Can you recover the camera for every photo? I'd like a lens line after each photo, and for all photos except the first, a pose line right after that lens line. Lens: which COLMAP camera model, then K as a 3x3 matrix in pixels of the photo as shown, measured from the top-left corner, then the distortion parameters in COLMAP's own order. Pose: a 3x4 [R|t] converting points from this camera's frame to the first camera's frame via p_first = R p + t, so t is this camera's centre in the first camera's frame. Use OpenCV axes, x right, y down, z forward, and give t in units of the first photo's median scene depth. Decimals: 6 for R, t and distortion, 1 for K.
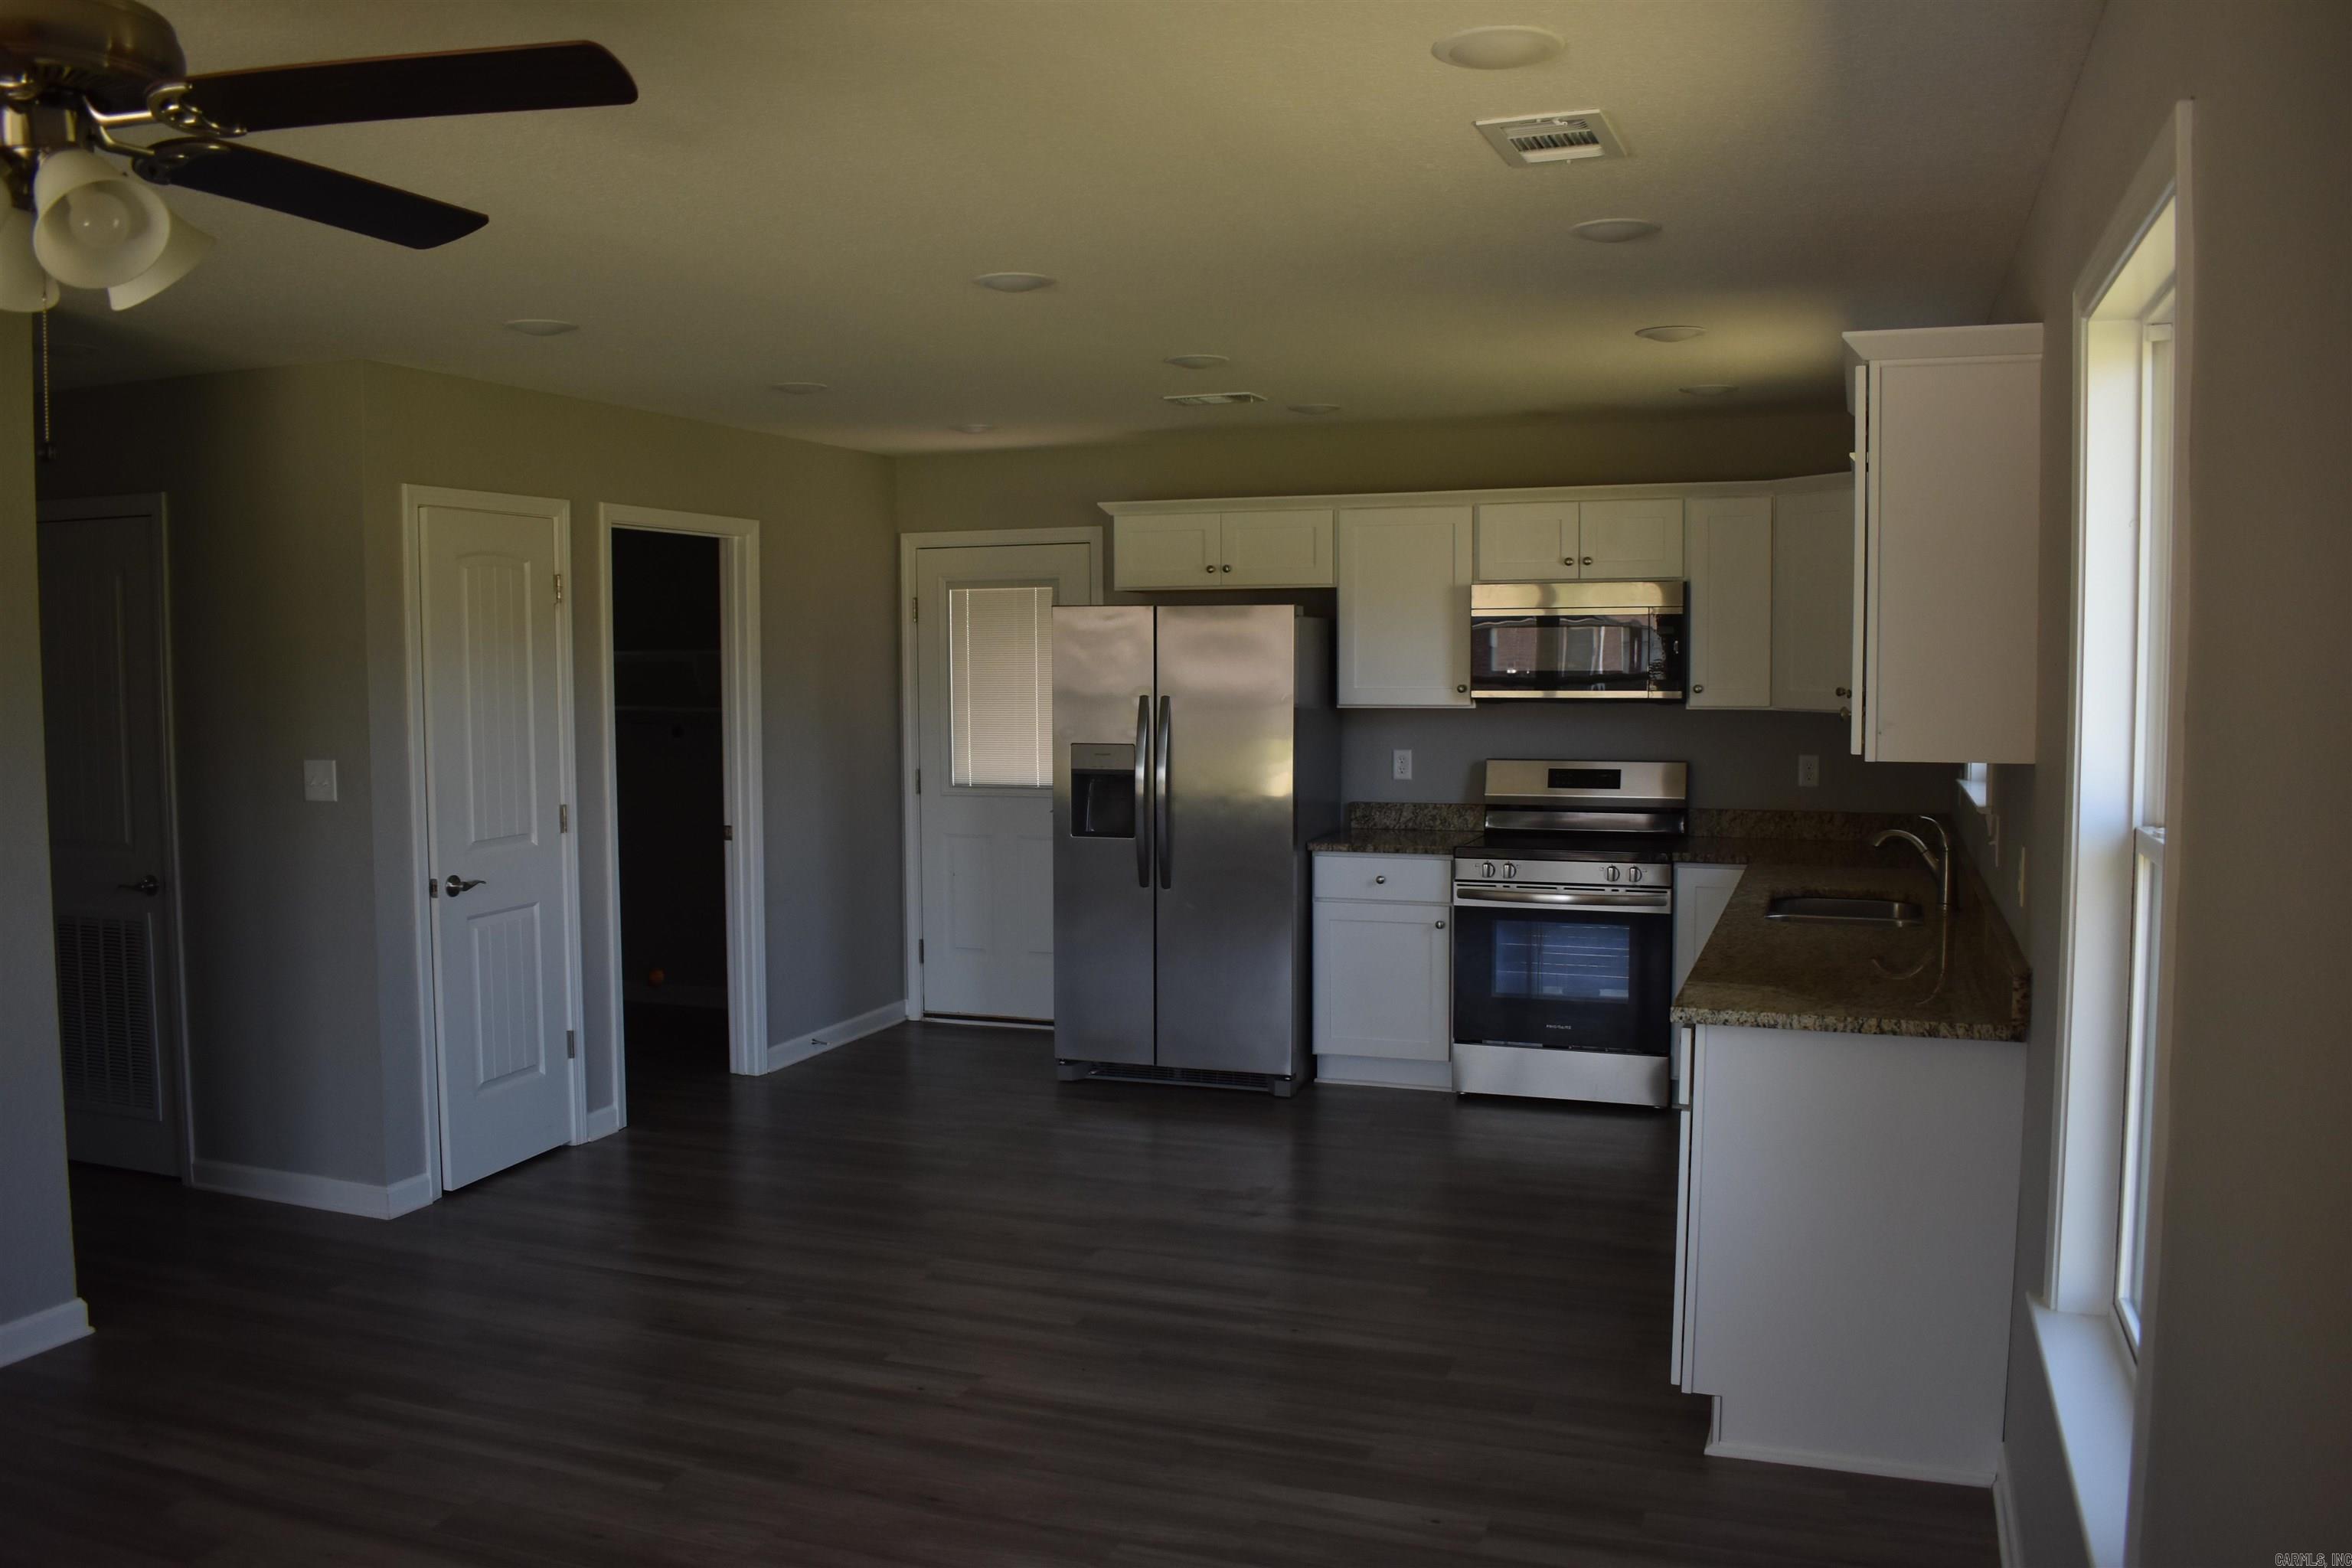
lens RADIAL K [[1879.7, 0, 1171.8], [0, 1879.7, 775.9], [0, 0, 1]] dist [-0.098082, 0.019056]
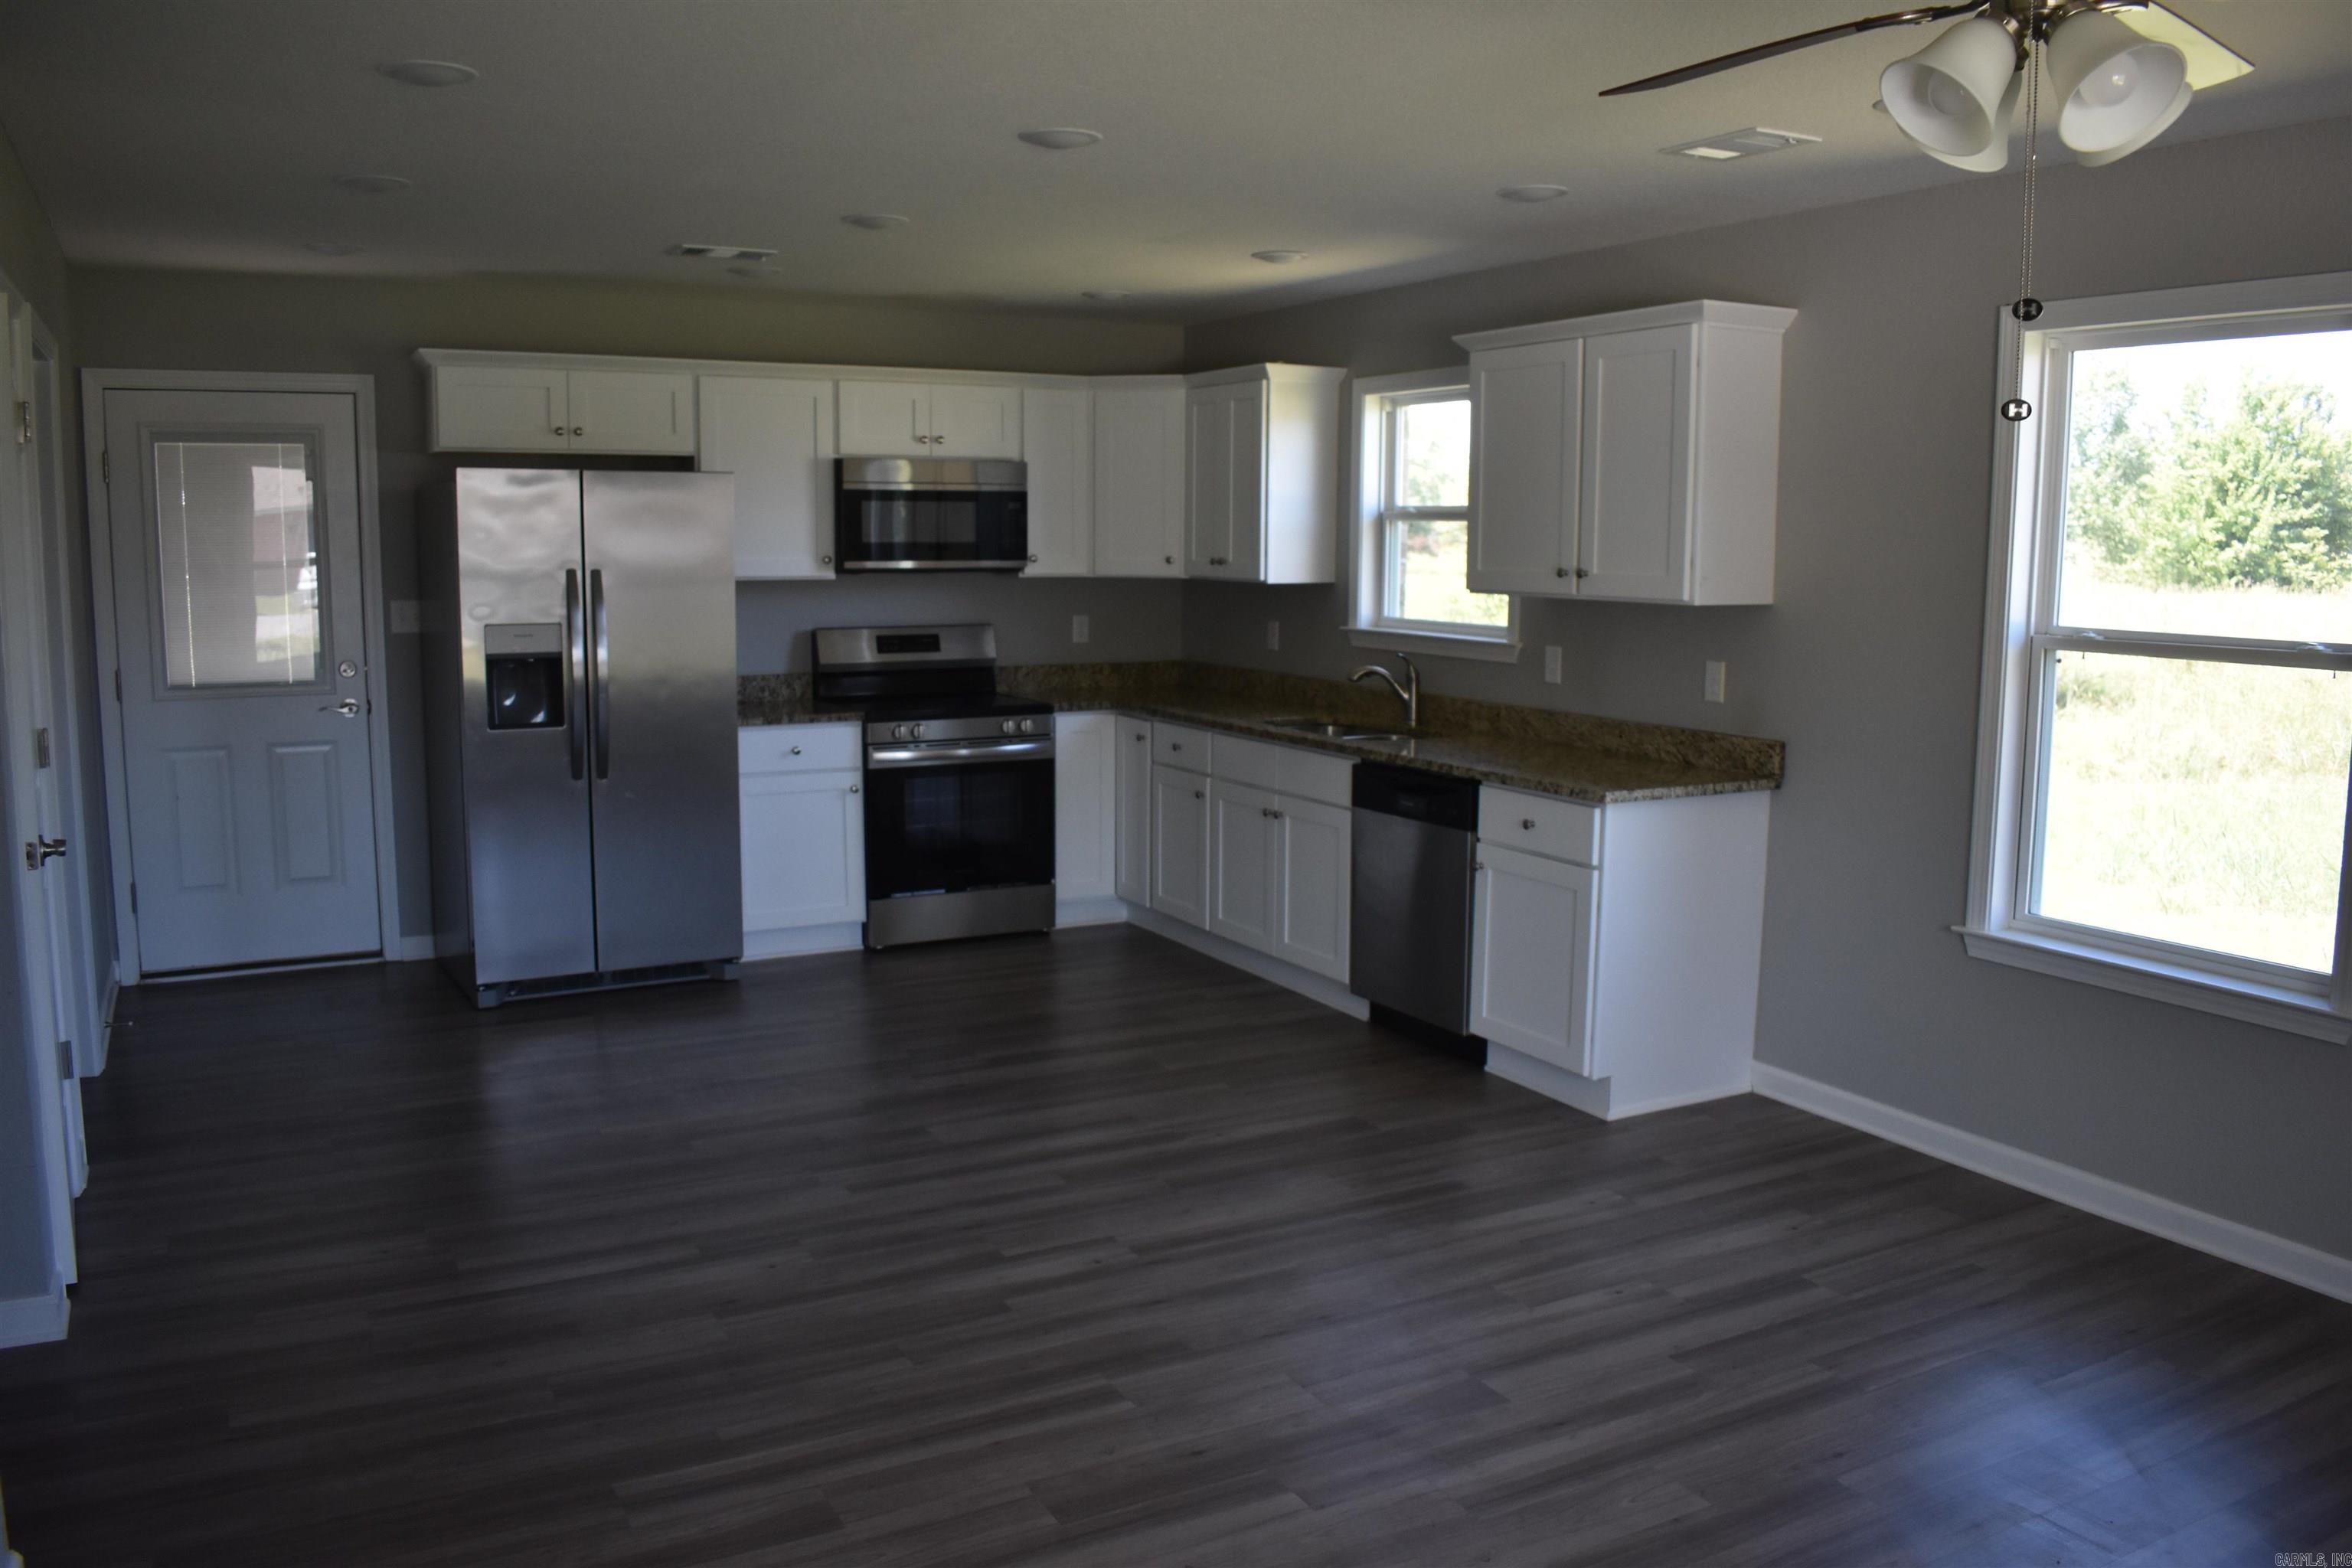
lens RADIAL K [[1842.6, 0, 1172.4], [0, 1842.6, 778.1], [0, 0, 1]] dist [-0.097613, 0.015820]
pose [[0.647670, -0.090476, 0.756530, -0.504259], [0.039458, 0.995575, 0.085284, -0.005890], [-0.760898, -0.025385, 0.648374, 0.208156]]
